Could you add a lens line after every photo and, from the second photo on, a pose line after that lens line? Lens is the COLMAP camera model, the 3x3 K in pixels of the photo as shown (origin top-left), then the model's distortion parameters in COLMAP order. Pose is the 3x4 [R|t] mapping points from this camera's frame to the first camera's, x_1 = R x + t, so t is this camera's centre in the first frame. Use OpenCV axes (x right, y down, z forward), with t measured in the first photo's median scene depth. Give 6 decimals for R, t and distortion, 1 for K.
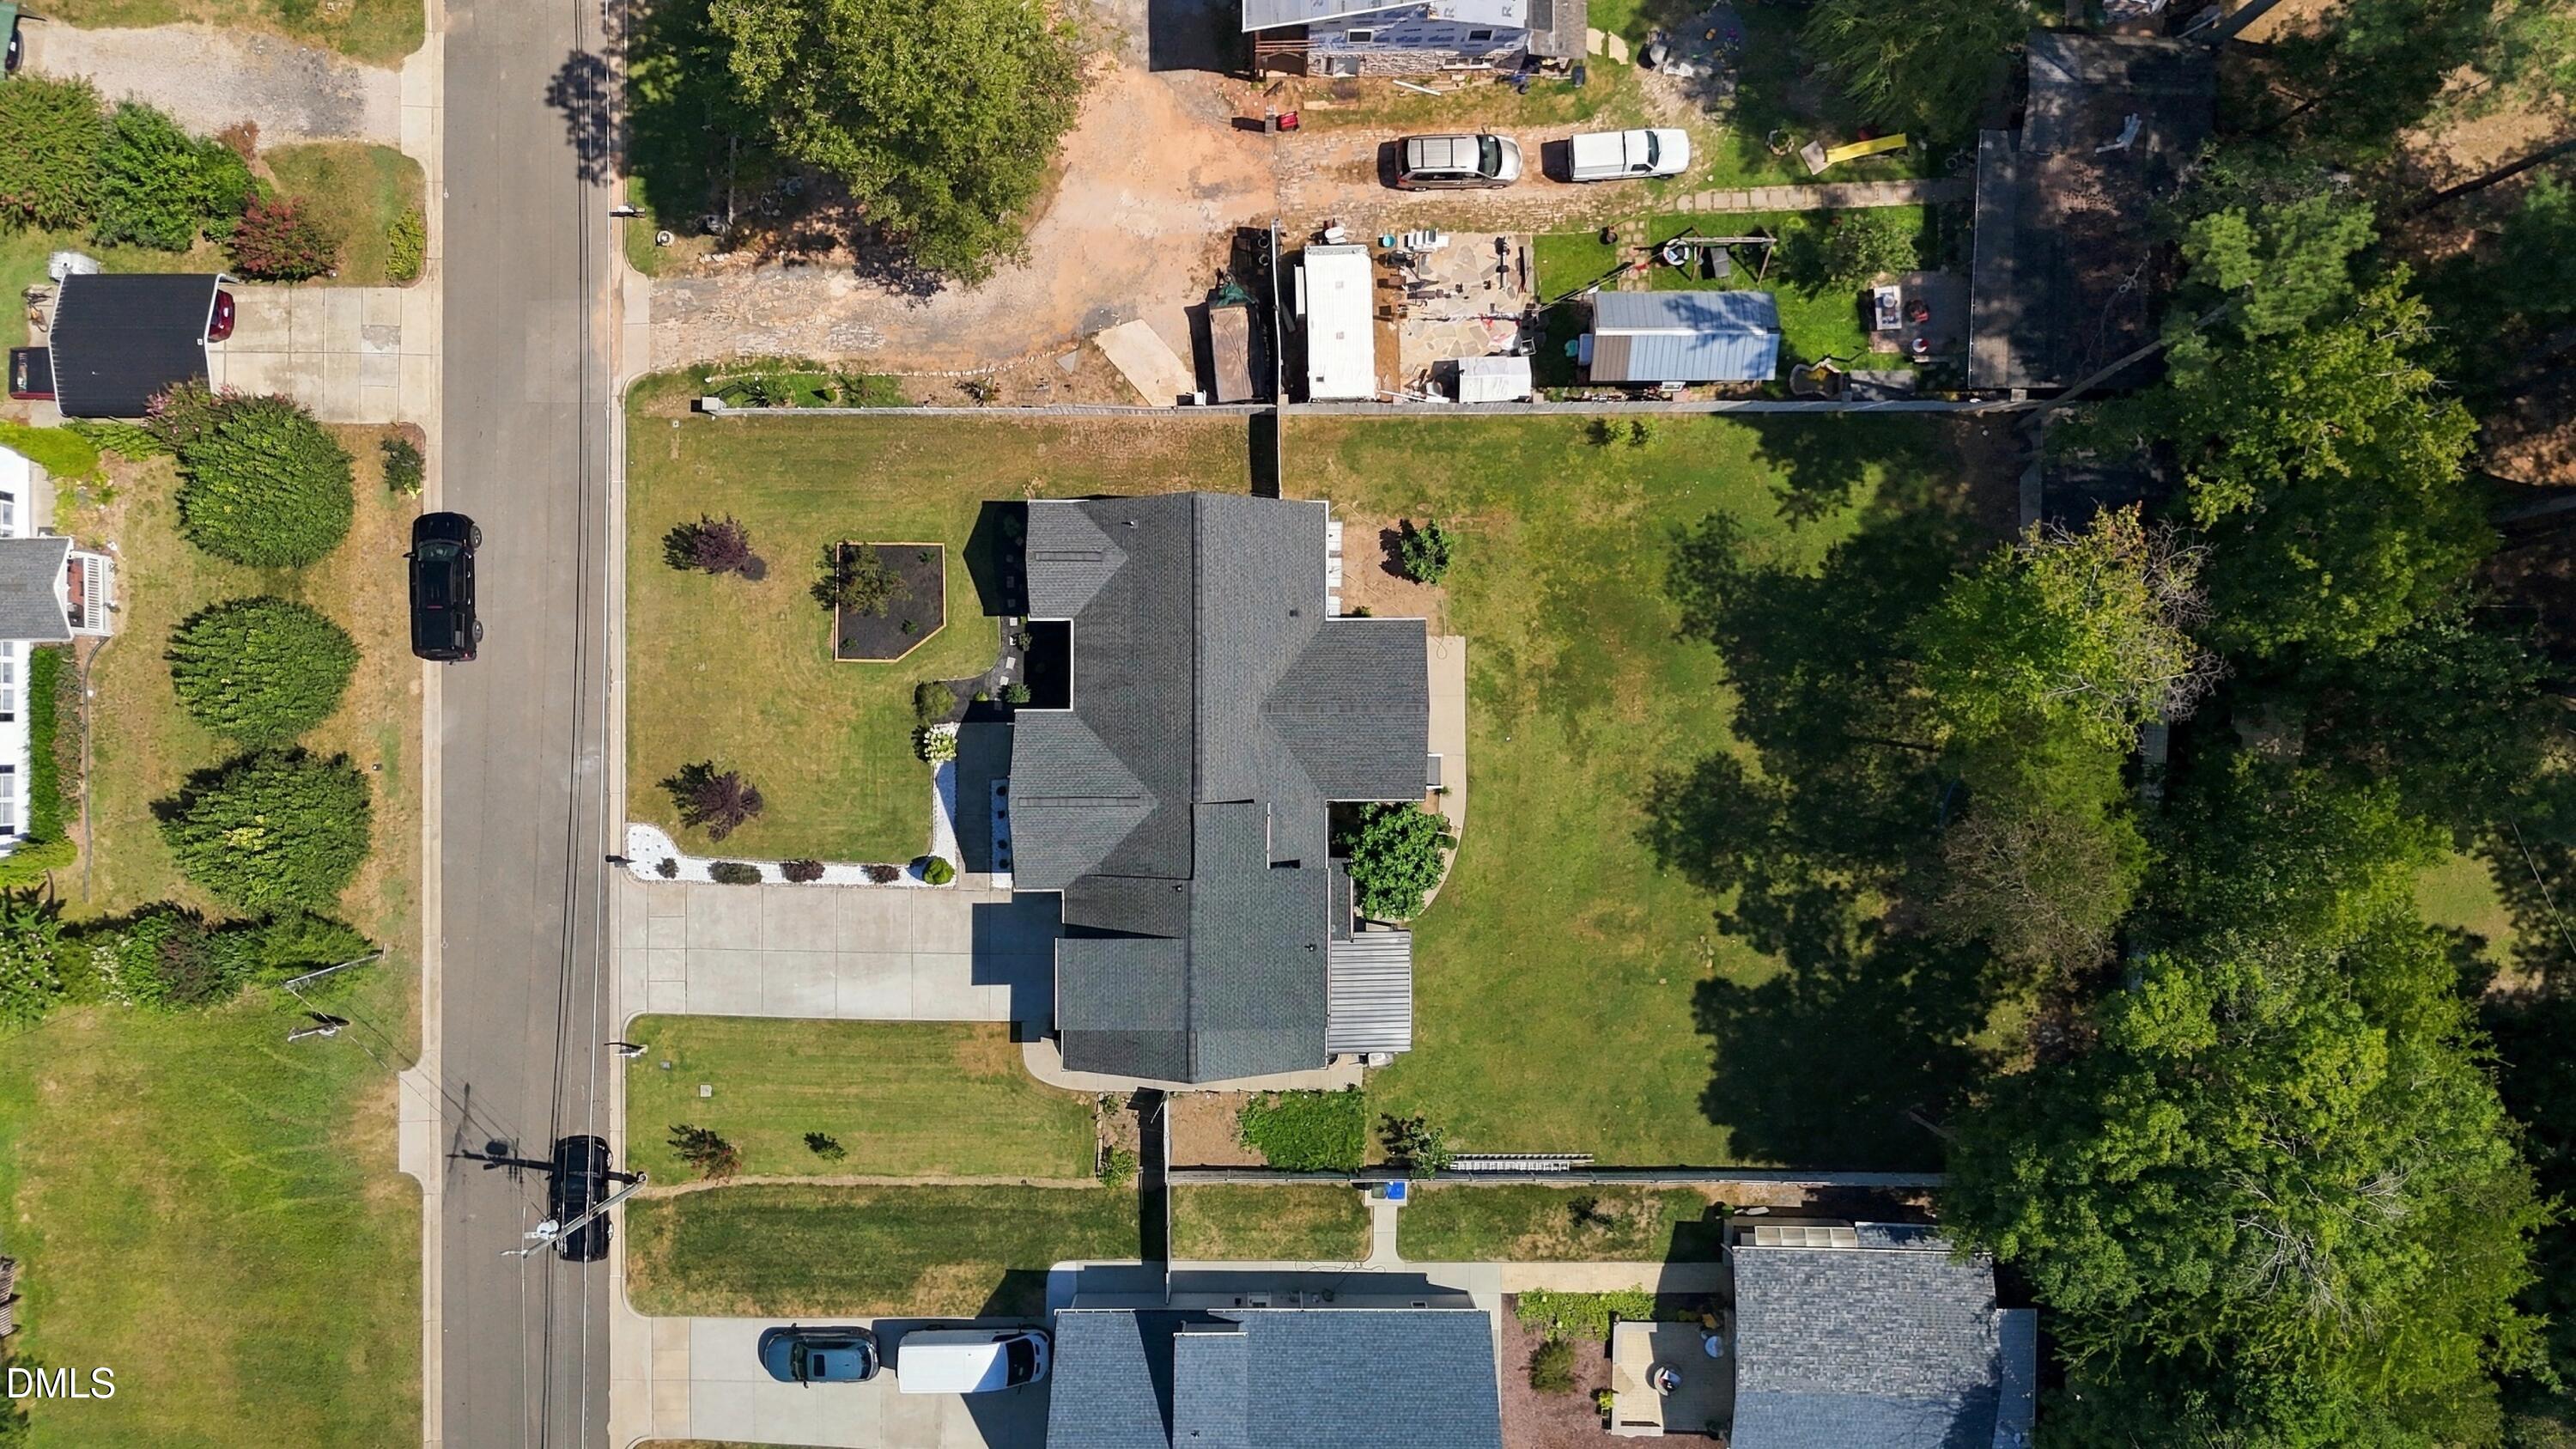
lens RADIAL K [[1898.6, 0, 1288.0], [0, 1898.6, 724.5], [0, 0, 1]] dist [0.077374, -0.088202]
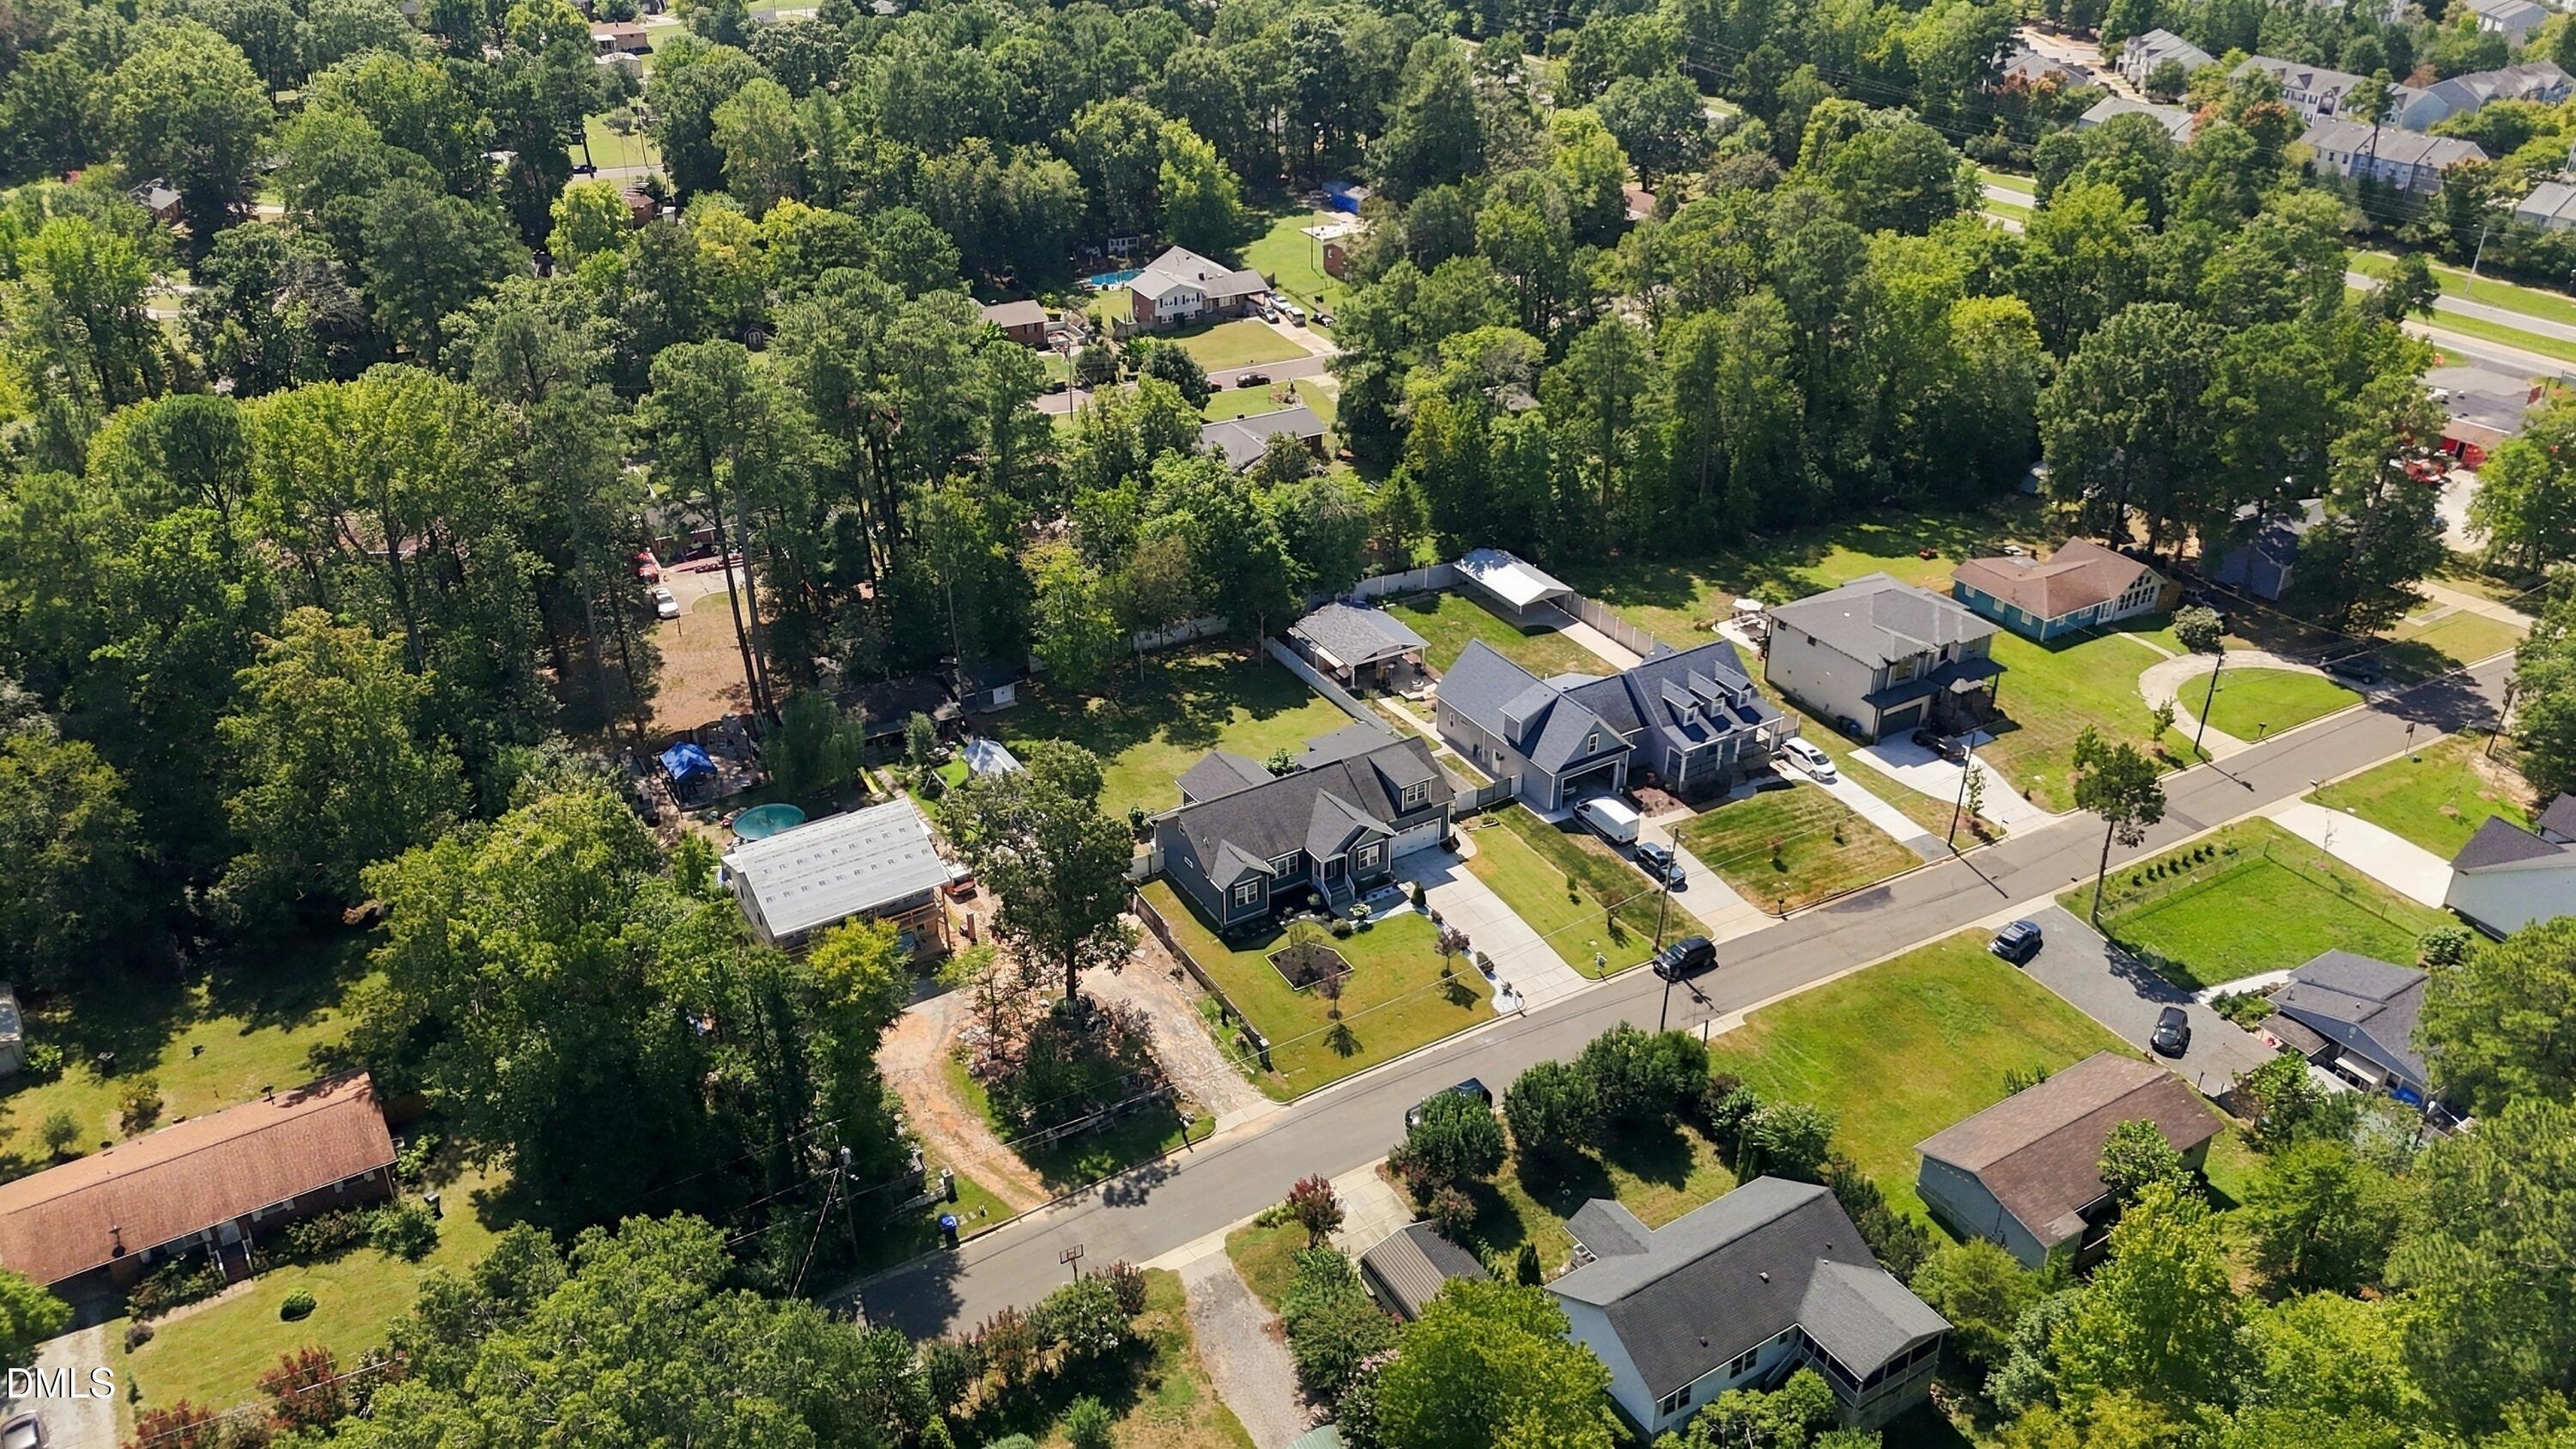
lens RADIAL K [[1898.6, 0, 1288.0], [0, 1898.6, 724.5], [0, 0, 1]] dist [0.077374, -0.088202]
pose [[-0.521572, -0.420414, 0.742438, -1.399710], [0.853068, -0.241225, 0.462694, -0.833531], [-0.015429, 0.874679, 0.484458, -0.041988]]
